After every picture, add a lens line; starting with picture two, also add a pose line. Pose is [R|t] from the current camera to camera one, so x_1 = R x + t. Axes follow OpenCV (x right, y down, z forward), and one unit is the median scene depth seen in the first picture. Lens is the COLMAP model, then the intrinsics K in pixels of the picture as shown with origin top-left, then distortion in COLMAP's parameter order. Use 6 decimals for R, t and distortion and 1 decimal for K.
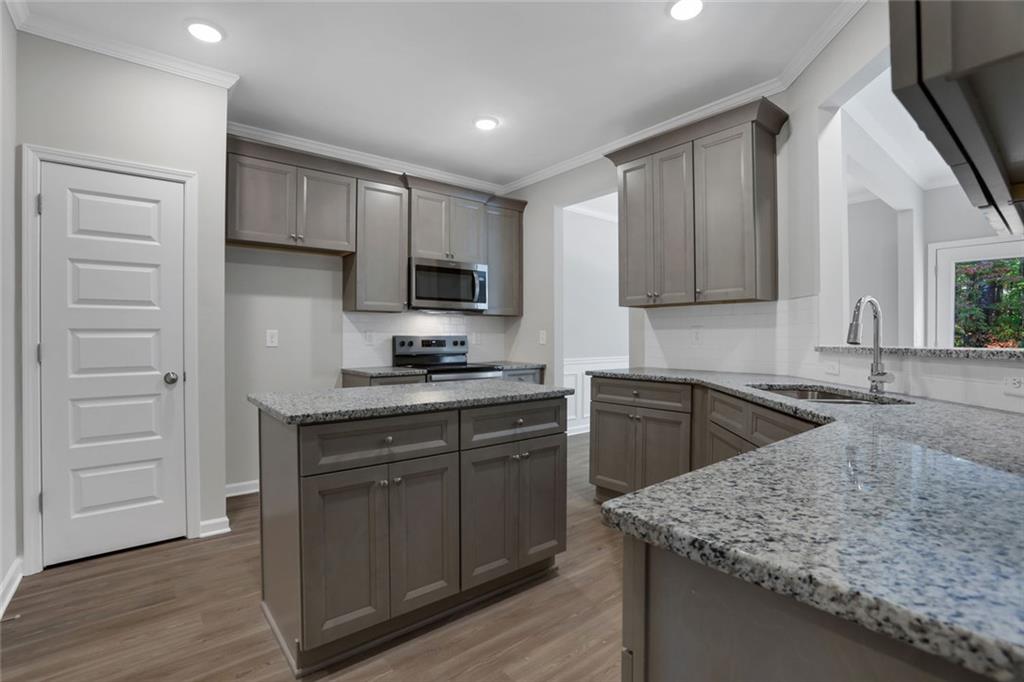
lens RADIAL K [[485.4, 0, 512.0], [0, 485.4, 341.0], [0, 0, 1]] dist [-0.075213, 0.029117]
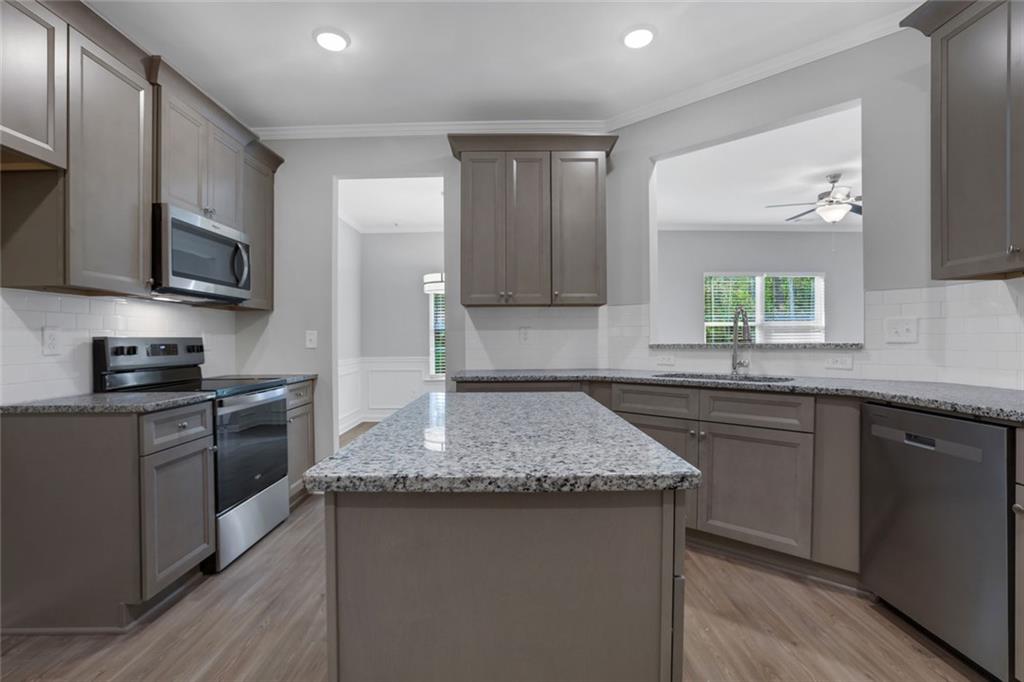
lens RADIAL K [[485.4, 0, 512.0], [0, 485.4, 341.0], [0, 0, 1]] dist [-0.075213, 0.029117]
pose [[0.626794, -0.004548, 0.779172, -0.411440], [0.013429, 0.999897, -0.004966, 0.003419], [-0.779070, 0.013576, 0.626791, 0.331887]]
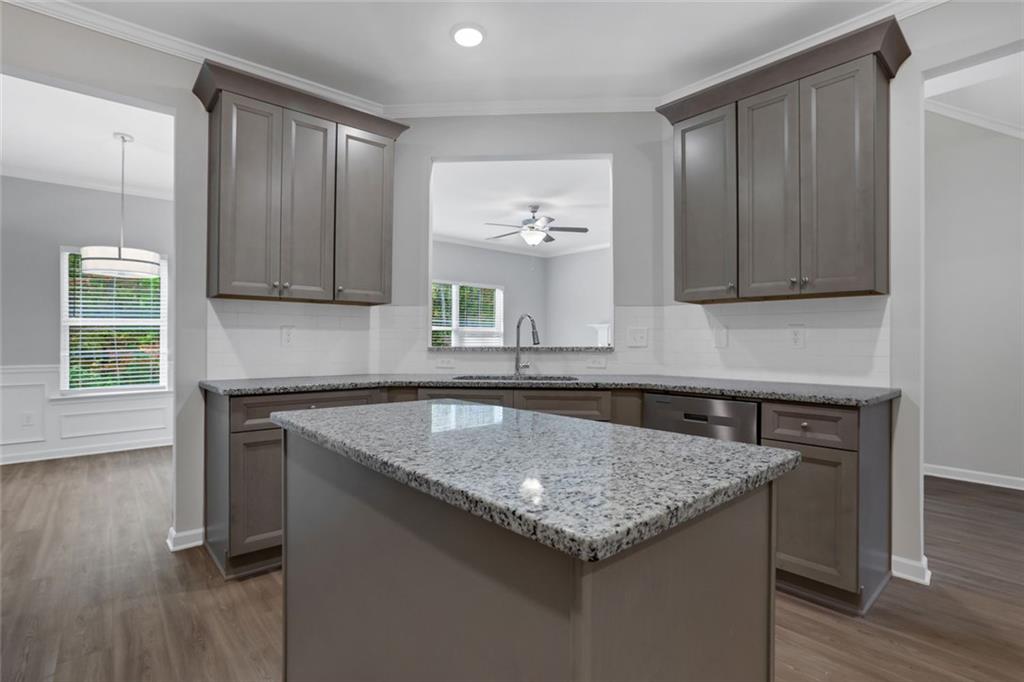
lens RADIAL K [[487.7, 0, 512.5], [0, 487.7, 355.7], [0, 0, 1]] dist [-0.077533, 0.026790]
pose [[-0.033937, -0.026266, 0.999079, -0.447735], [0.005548, 0.999634, 0.026469, 0.001271], [-0.999409, 0.006441, -0.033779, 0.571068]]
